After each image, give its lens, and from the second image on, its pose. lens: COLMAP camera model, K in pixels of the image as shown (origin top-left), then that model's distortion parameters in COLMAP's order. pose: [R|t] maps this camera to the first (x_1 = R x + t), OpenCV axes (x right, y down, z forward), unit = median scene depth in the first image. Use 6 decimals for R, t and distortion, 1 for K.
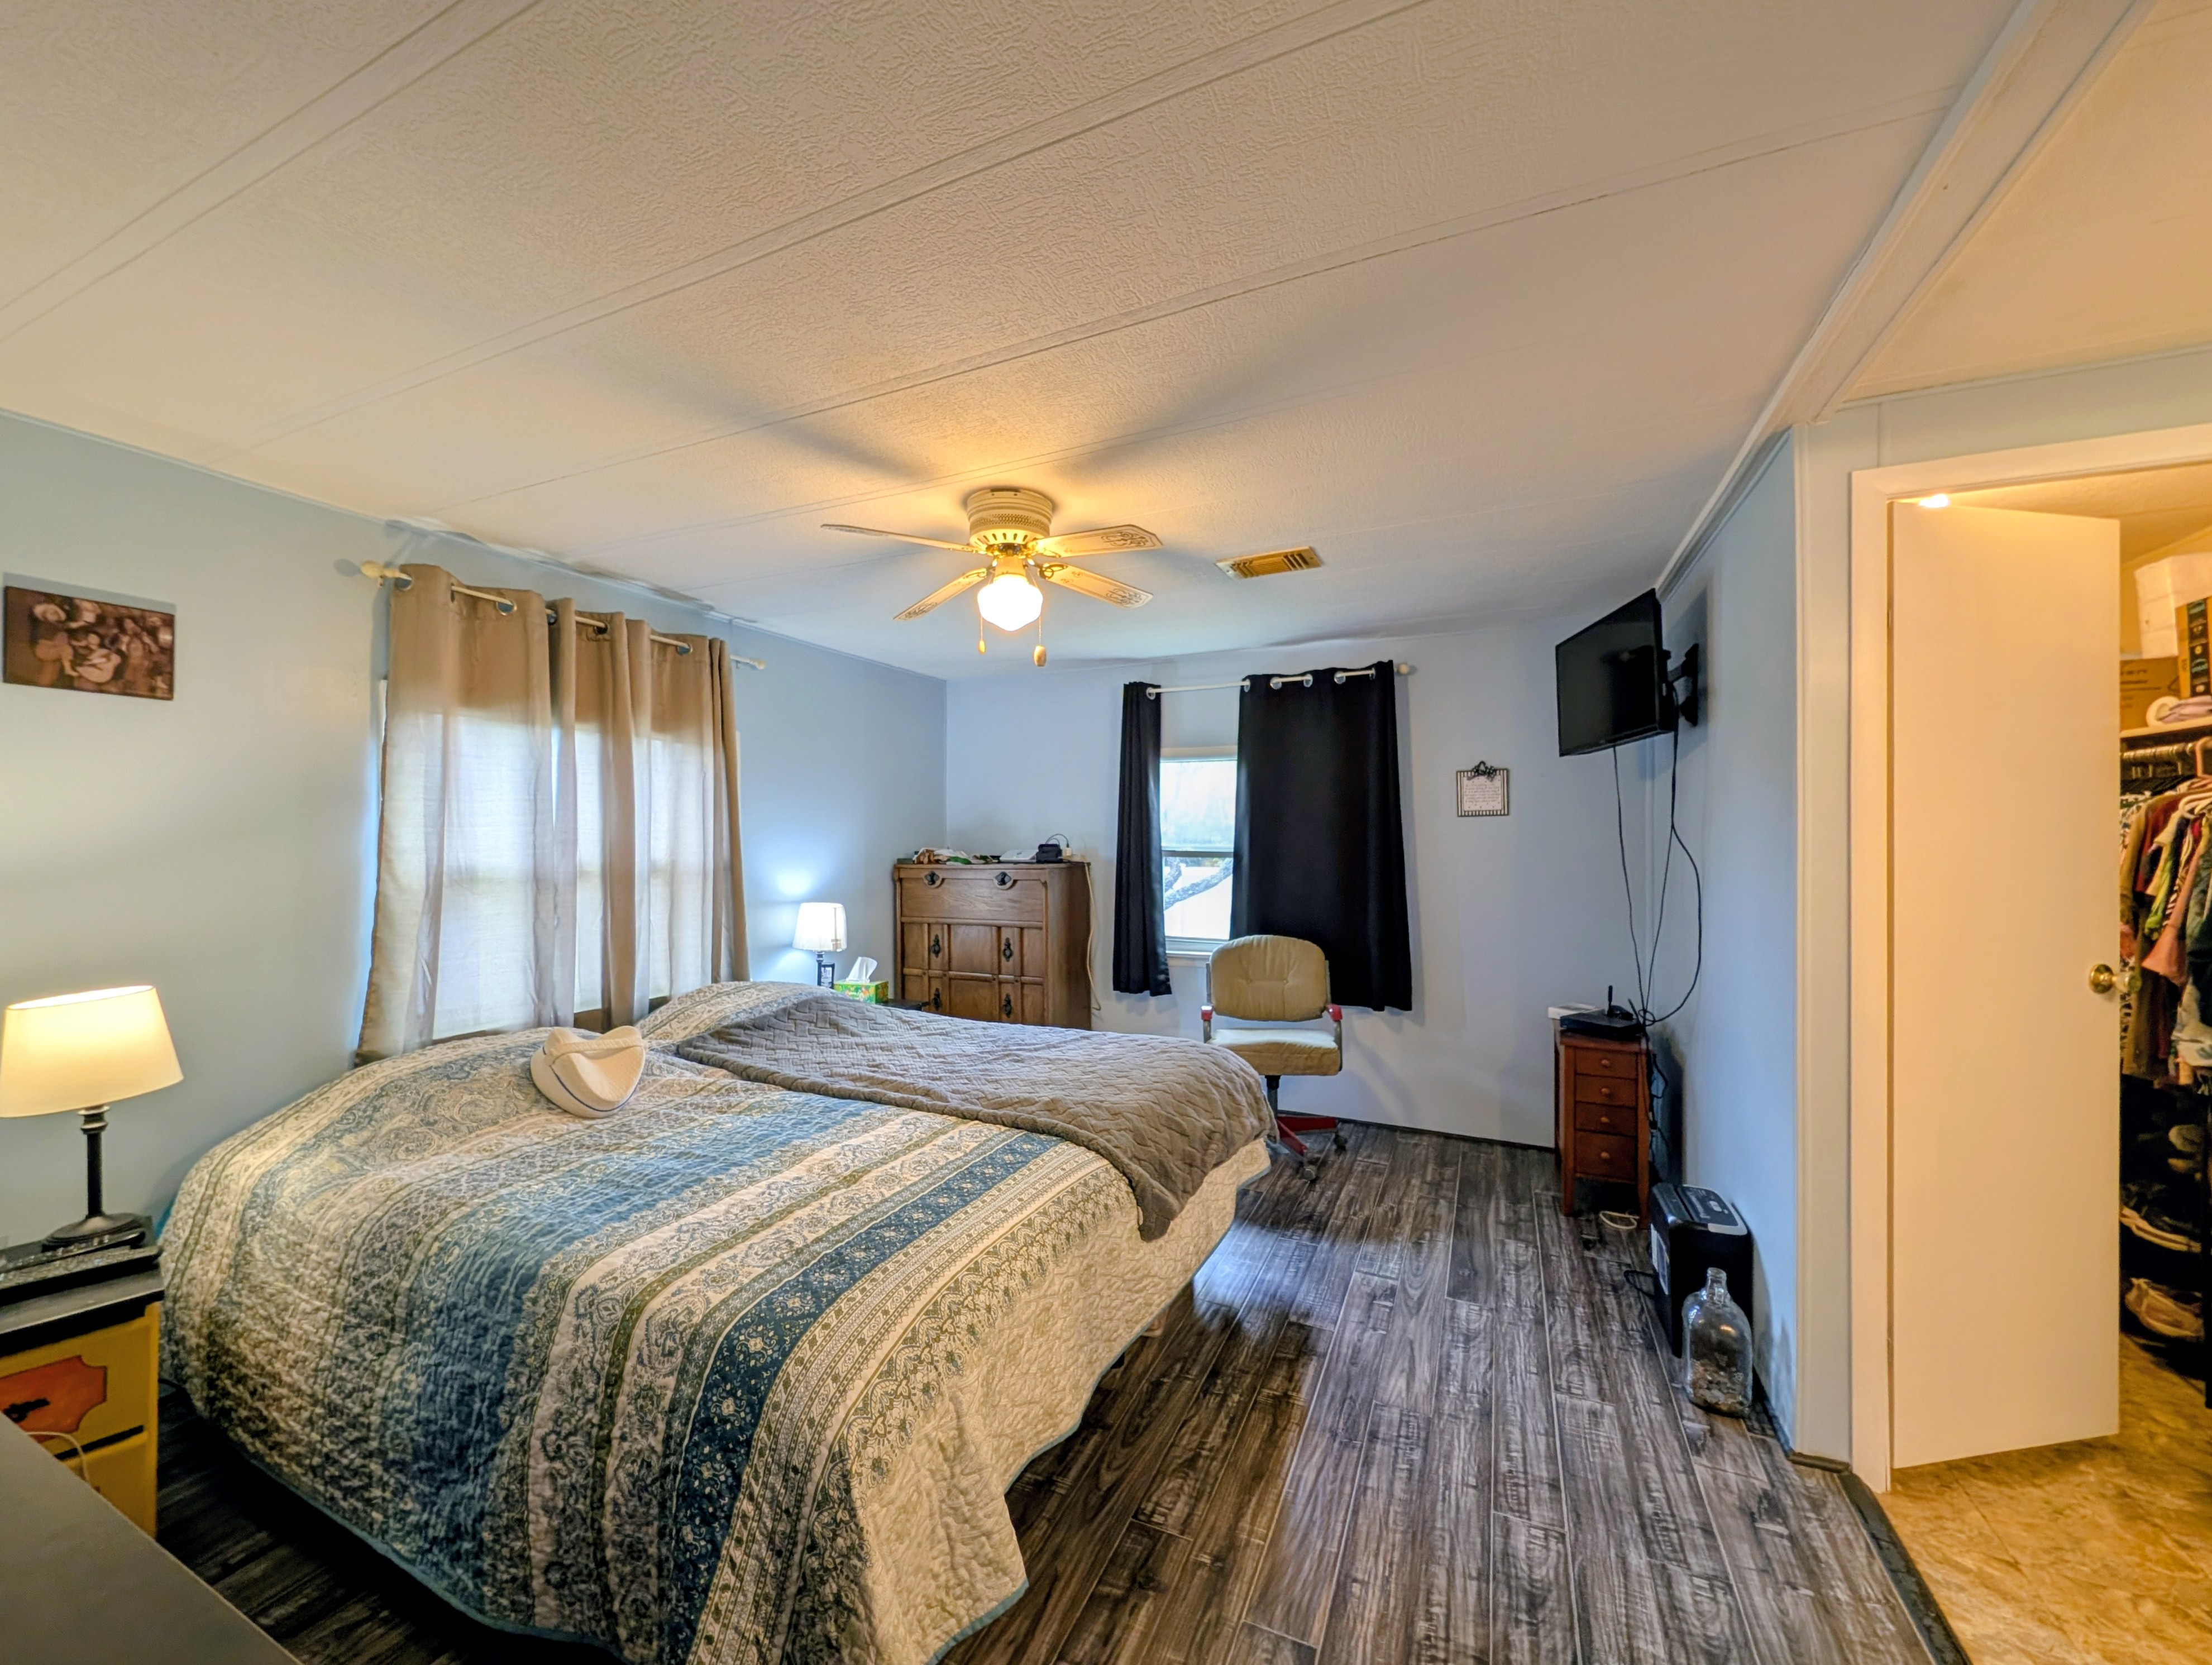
lens RADIAL K [[850.9, 0, 1109.8], [0, 850.9, 824.2], [0, 0, 1]] dist [0.007860, -0.002787]
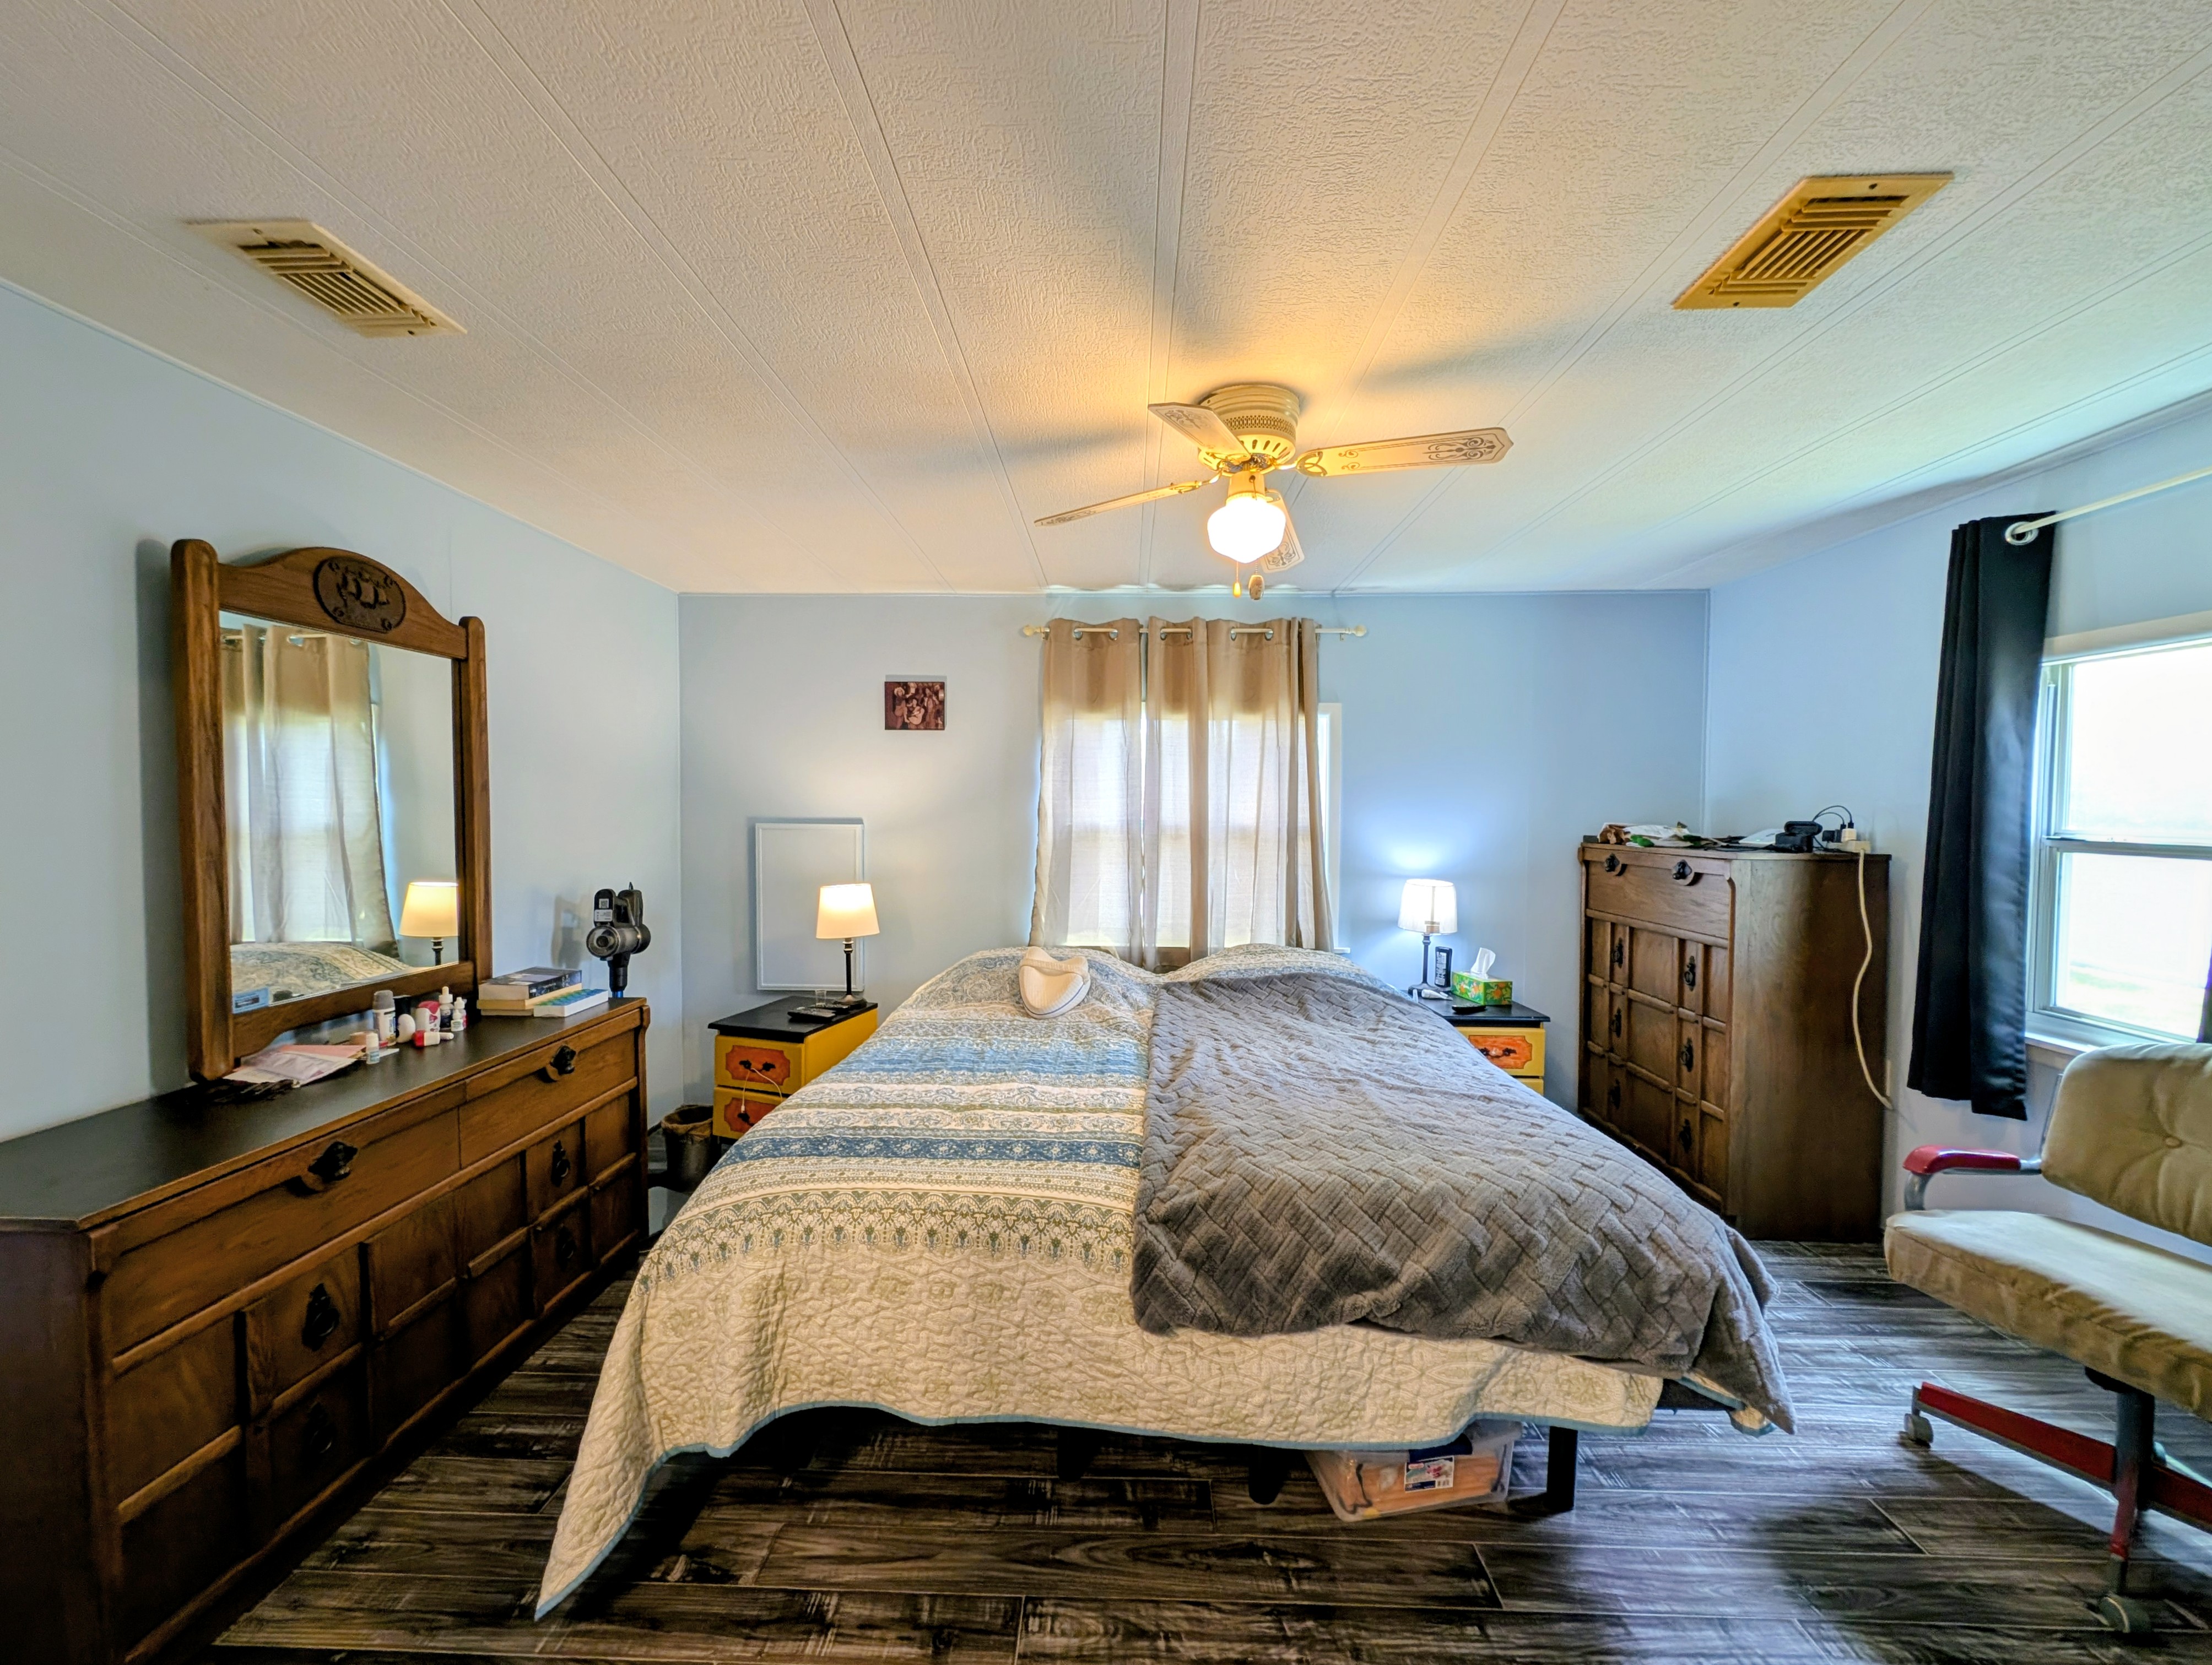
lens RADIAL K [[850.9, 0, 1125.1], [0, 850.9, 834.1], [0, 0, 1]] dist [0.007860, -0.002787]
pose [[0.385413, 0.035642, -0.922056, 0.620303], [0.009179, 0.999056, 0.042455, 0.001174], [0.922699, -0.024826, 0.384722, 0.576400]]
